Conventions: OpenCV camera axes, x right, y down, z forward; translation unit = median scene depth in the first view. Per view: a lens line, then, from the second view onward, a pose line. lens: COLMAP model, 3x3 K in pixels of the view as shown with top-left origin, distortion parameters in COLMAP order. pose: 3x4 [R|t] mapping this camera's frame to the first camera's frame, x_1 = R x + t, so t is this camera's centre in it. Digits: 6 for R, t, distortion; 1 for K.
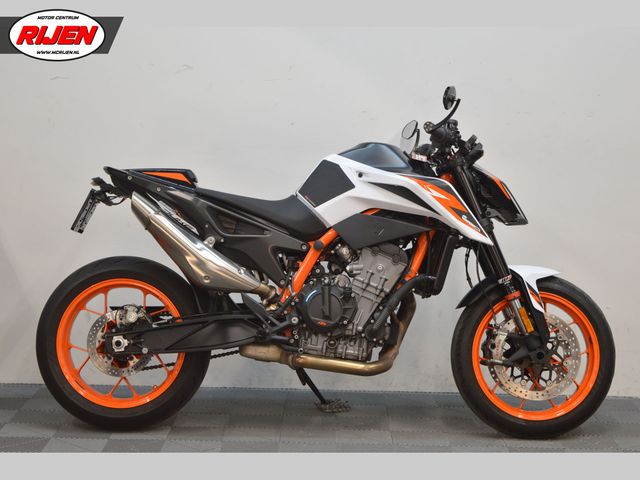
lens RADIAL K [[1461.4, 0, 320.0], [0, 1461.4, 240.0], [0, 0, 1]] dist [0.050544, 0.149937]
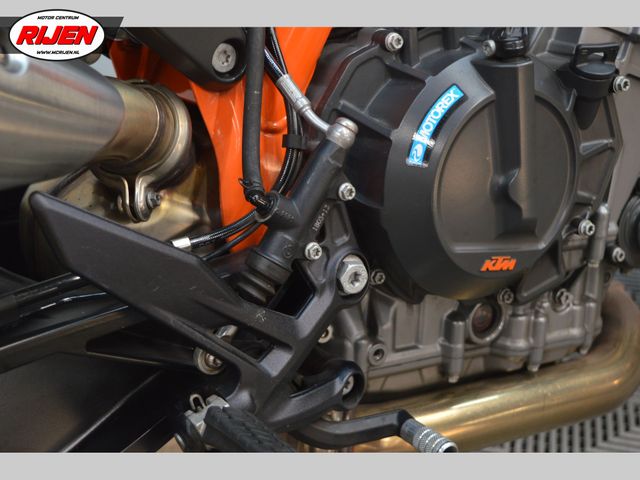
lens RADIAL K [[1047.6, 0, 320.0], [0, 1047.6, 240.0], [0, 0, 1]] dist [-0.018654, -0.018325]
pose [[0.844778, -0.239108, 0.478724, -0.078972], [0.040398, 0.920561, 0.388504, 0.002335], [-0.533590, -0.308861, 0.787329, 0.900458]]
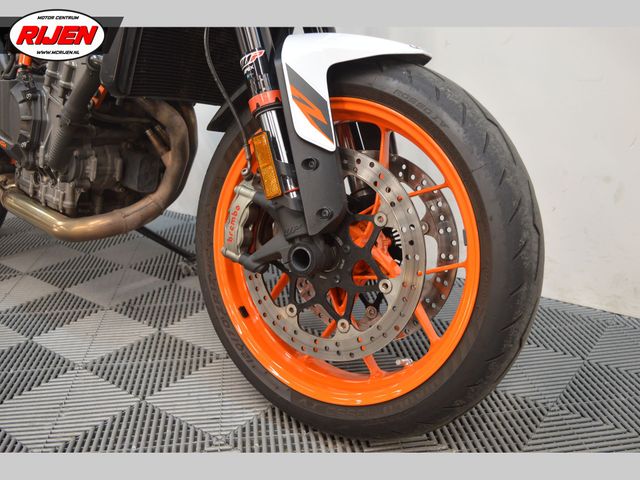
lens RADIAL K [[604.3, 0, 320.0], [0, 604.3, 240.0], [0, 0, 1]] dist [-0.061352, 0.000368]
pose [[0.803046, 0.153718, -0.575750, 0.246798], [-0.032386, 0.975988, 0.215405, 0.038629], [0.595036, -0.154333, 0.788741, 0.872486]]
